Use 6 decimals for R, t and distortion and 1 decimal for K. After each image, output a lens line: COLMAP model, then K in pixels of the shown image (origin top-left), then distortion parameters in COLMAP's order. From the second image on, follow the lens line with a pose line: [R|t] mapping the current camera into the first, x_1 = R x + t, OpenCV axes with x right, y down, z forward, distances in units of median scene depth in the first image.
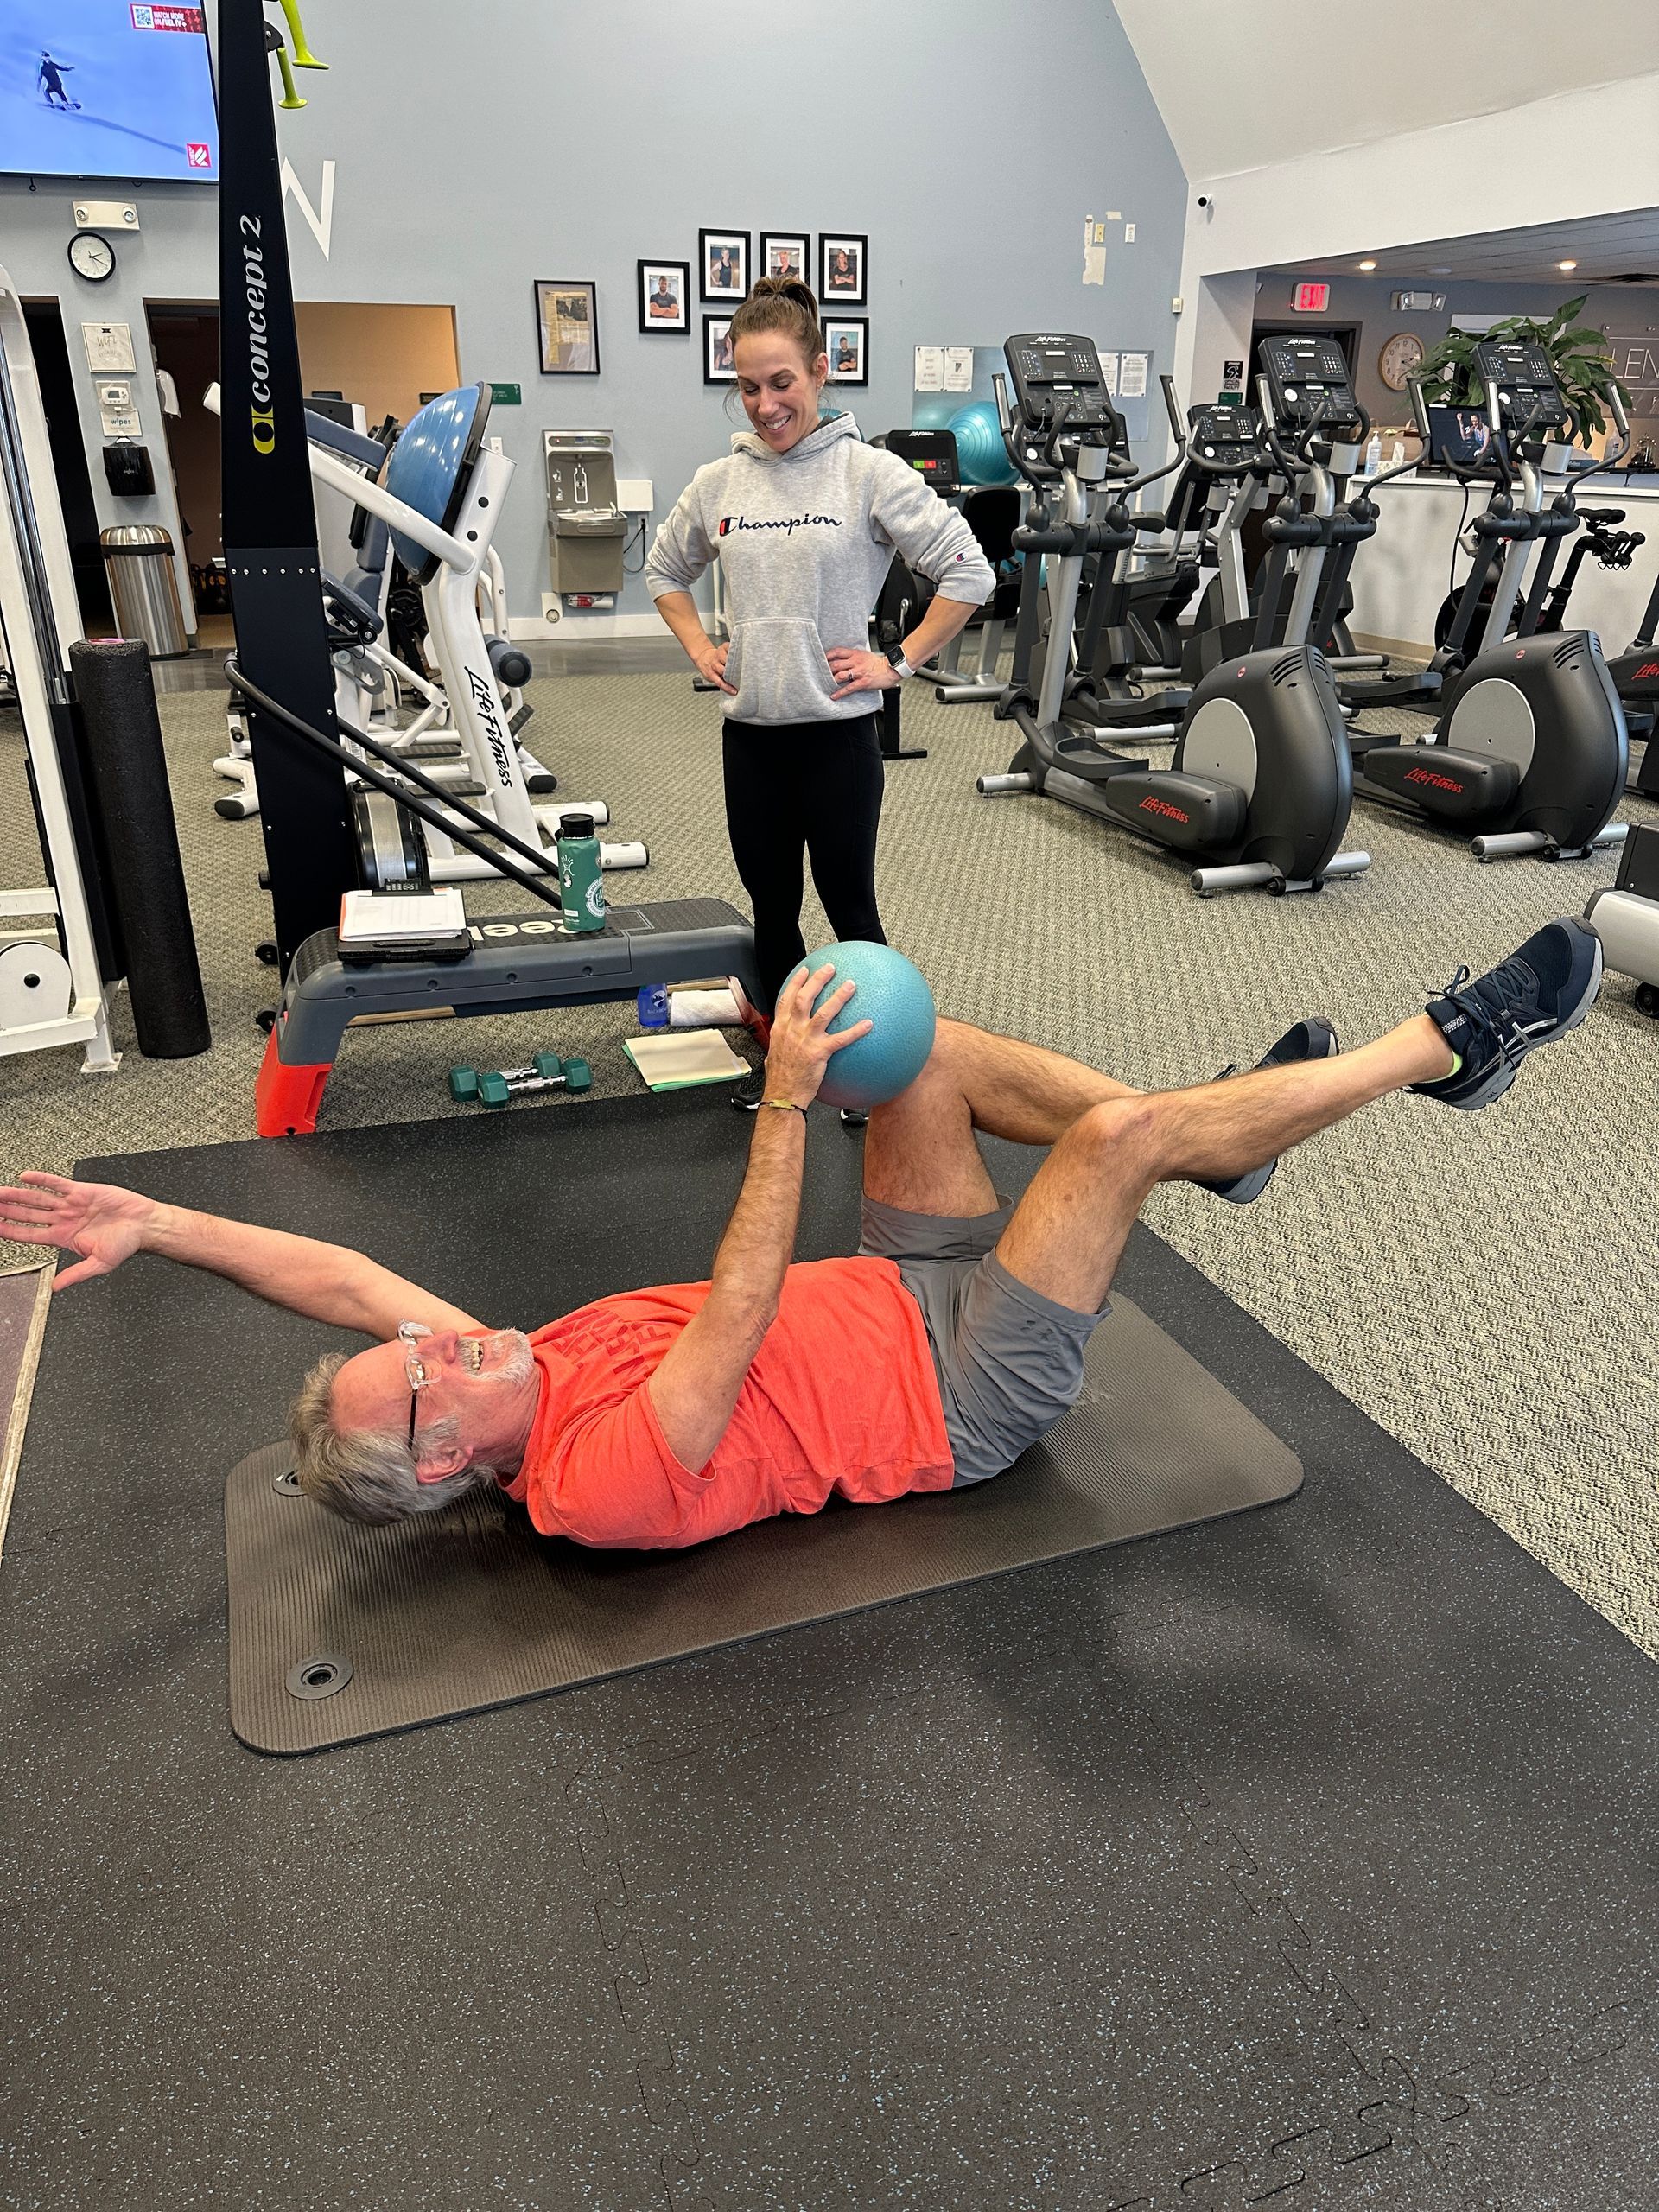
lens RADIAL K [[1540.2, 0, 829.0], [0, 1540.2, 1107.9], [0, 0, 1]] dist [-0.006061, -0.002880]
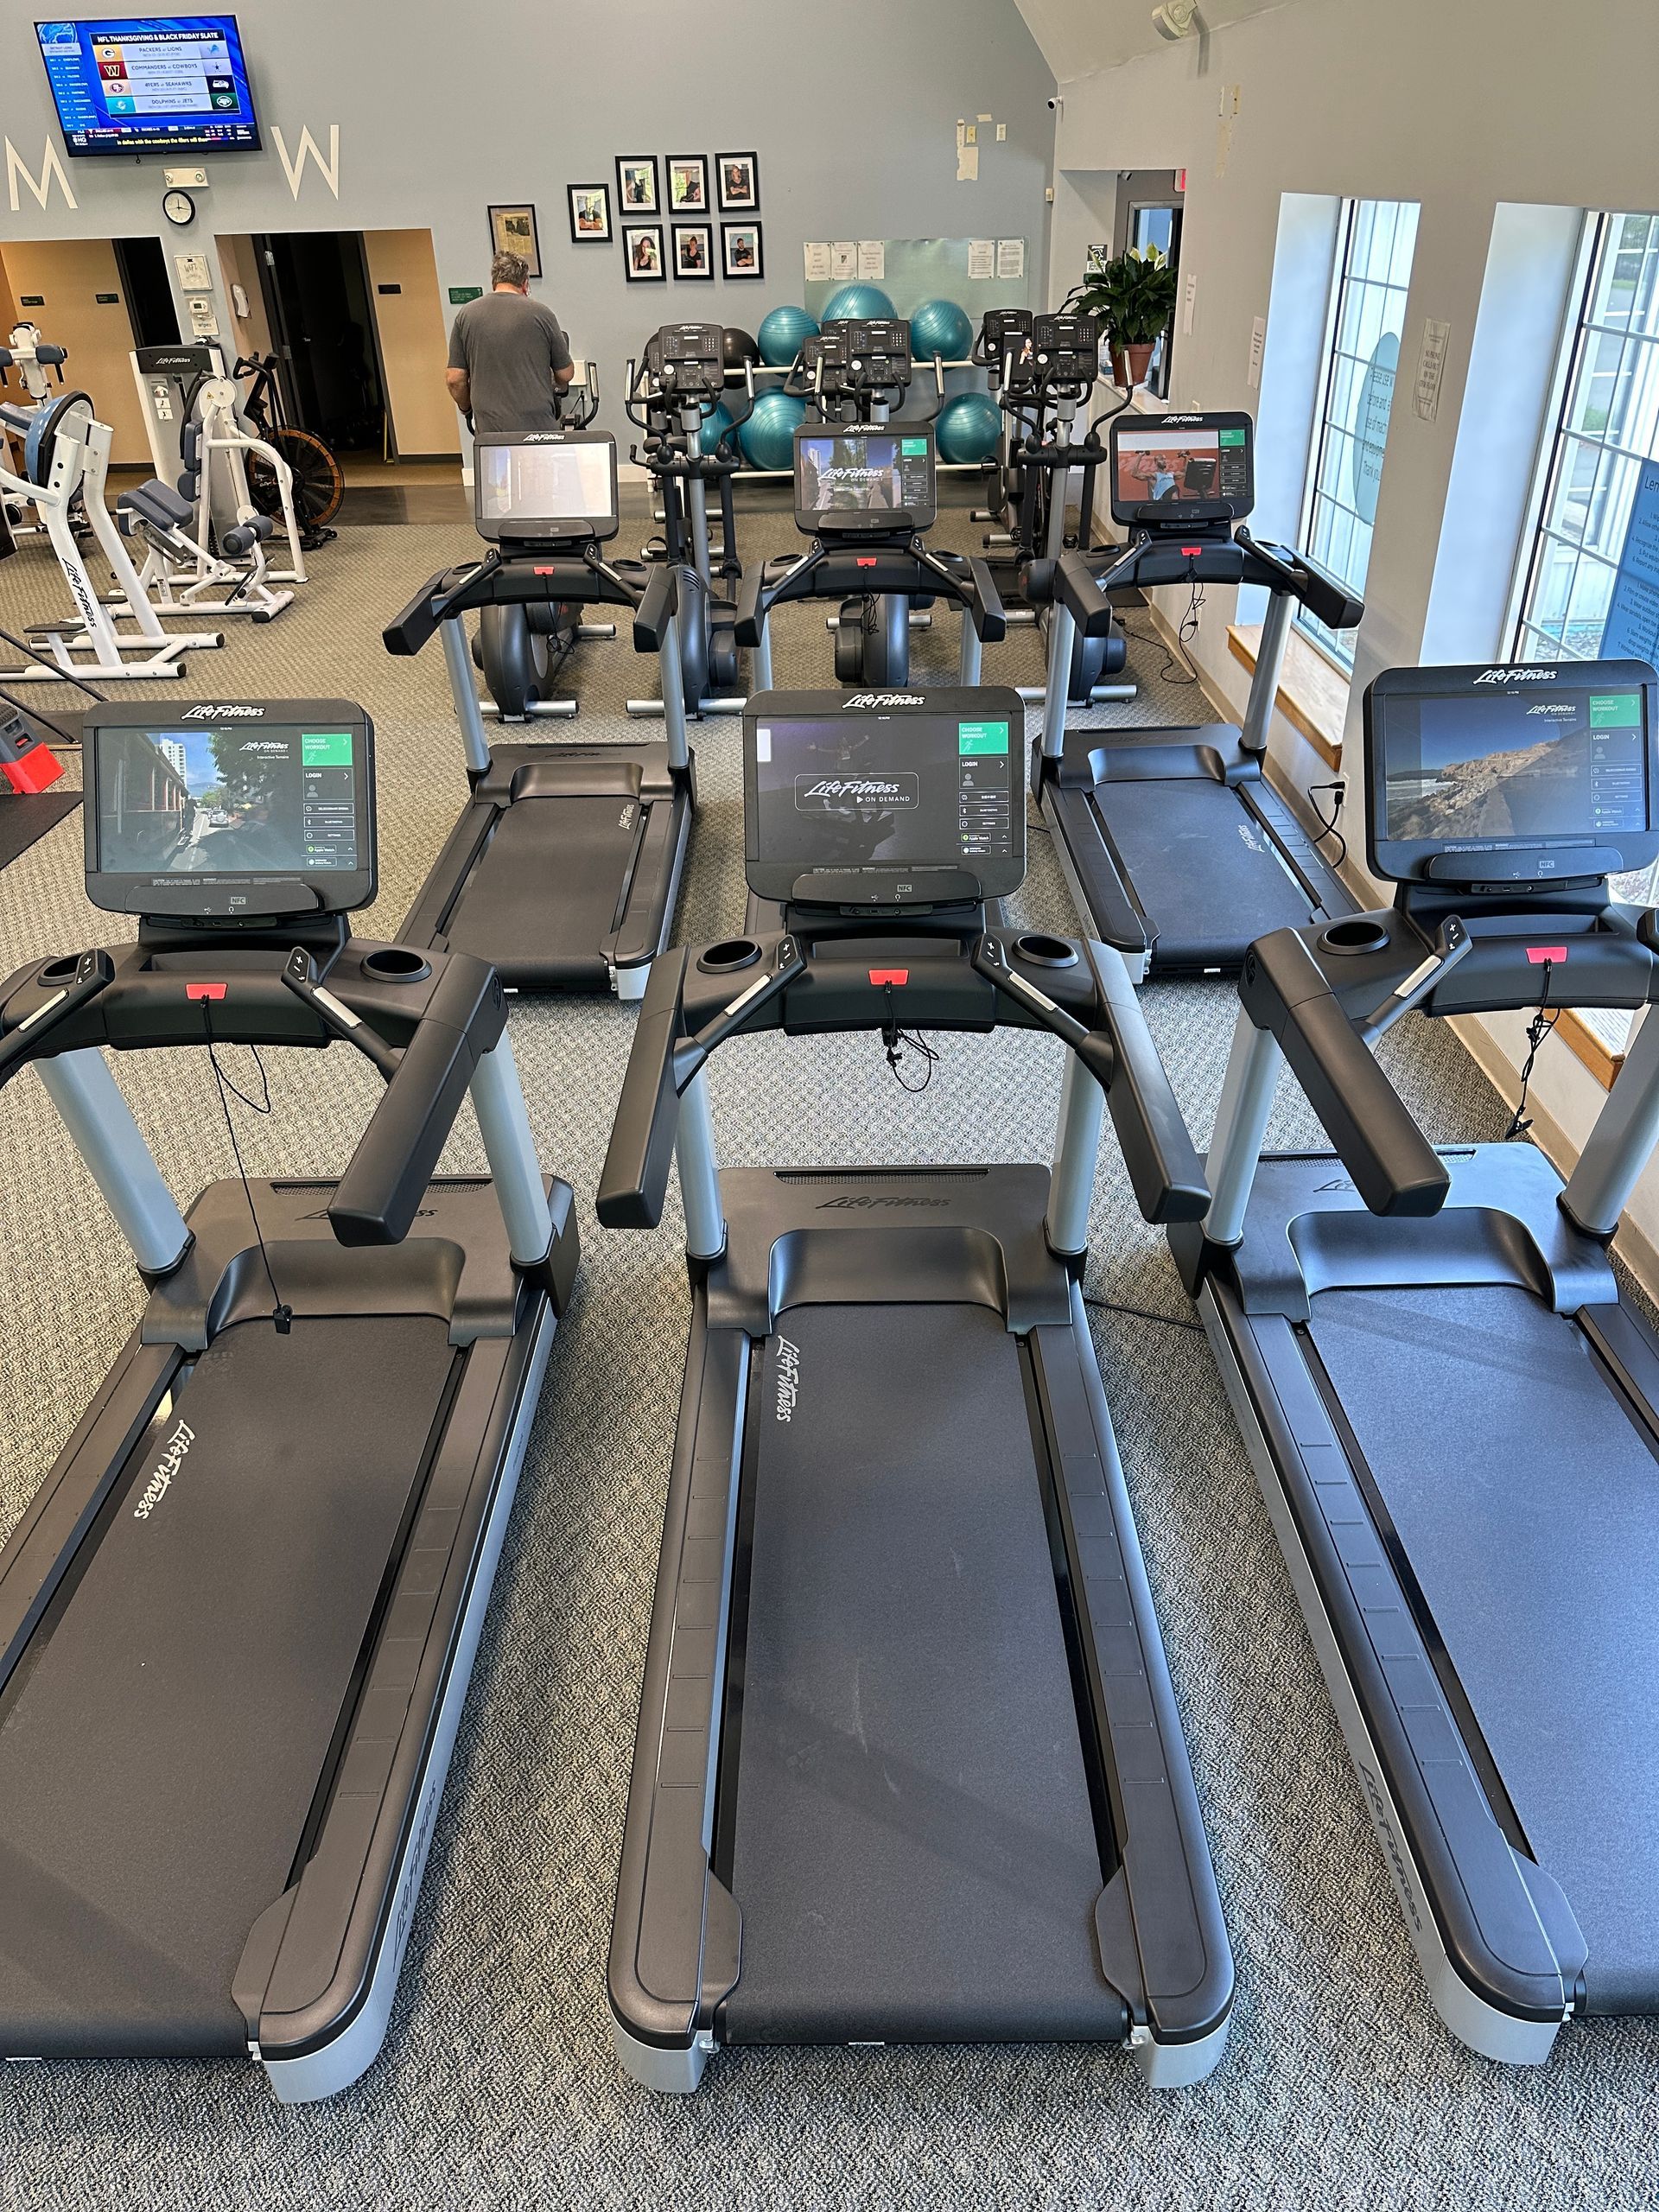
lens RADIAL K [[1540.2, 0, 828.4], [0, 1540.2, 1107.4], [0, 0, 1]] dist [-0.006061, -0.002880]
pose [[0.942681, 0.152678, -0.296718, 0.566560], [-0.111458, 0.982187, 0.151282, -0.012862], [0.314530, -0.109539, 0.942906, -0.220454]]
